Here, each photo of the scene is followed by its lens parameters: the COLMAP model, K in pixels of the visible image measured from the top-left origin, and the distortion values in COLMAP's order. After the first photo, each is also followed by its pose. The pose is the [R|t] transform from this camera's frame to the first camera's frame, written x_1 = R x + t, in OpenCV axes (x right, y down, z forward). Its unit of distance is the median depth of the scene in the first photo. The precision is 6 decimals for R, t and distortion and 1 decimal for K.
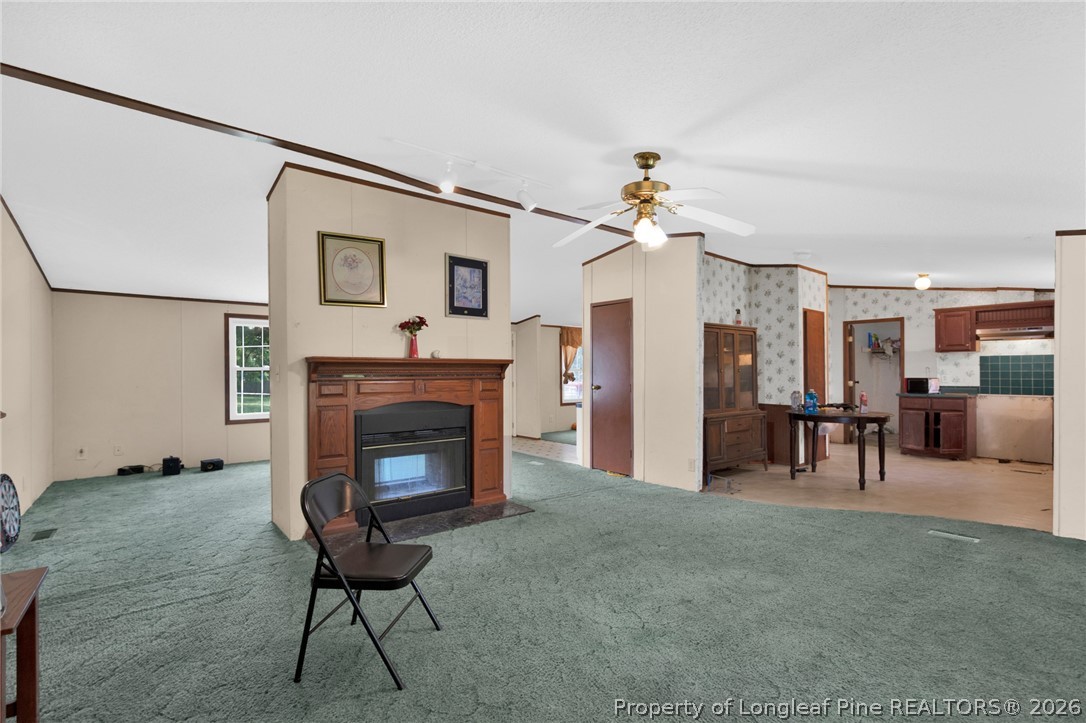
lens RADIAL K [[498.5, 0, 537.4], [0, 498.5, 371.1], [0, 0, 1]] dist [-0.020560, 0.006204]
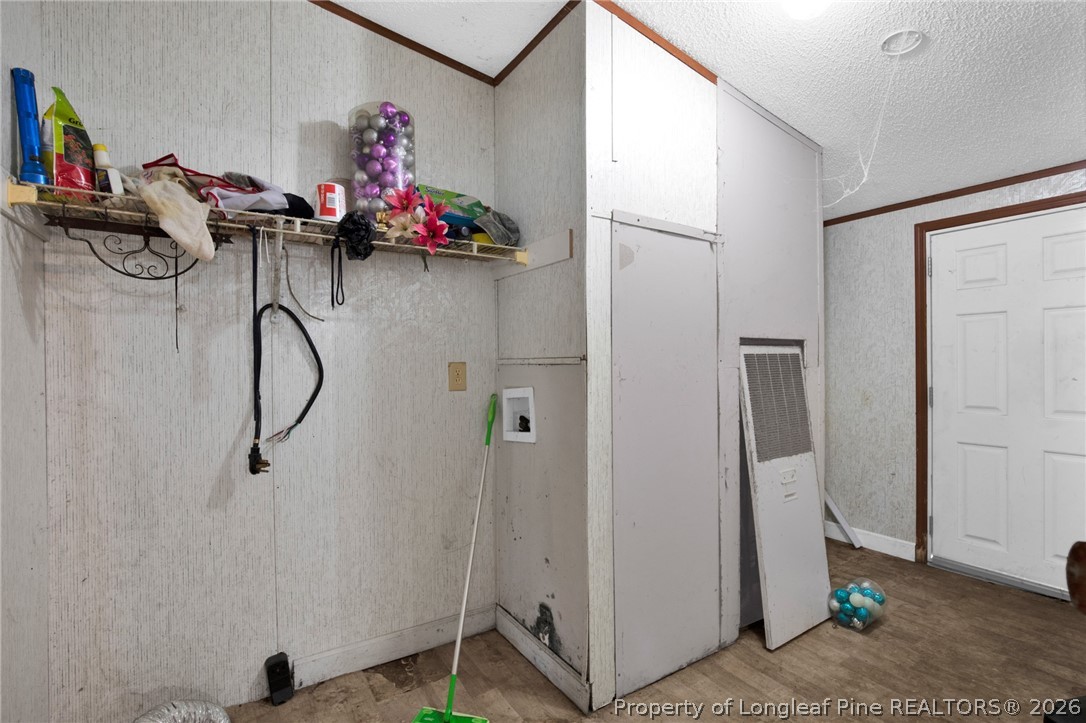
lens RADIAL K [[498.5, 0, 542.7], [0, 498.5, 362.4], [0, 0, 1]] dist [-0.020560, 0.006204]
pose [[0.093178, 0.002382, 0.995647, 0.571817], [0.003459, 0.999990, -0.002716, 0.002002], [-0.995643, 0.003697, 0.093169, 0.876172]]
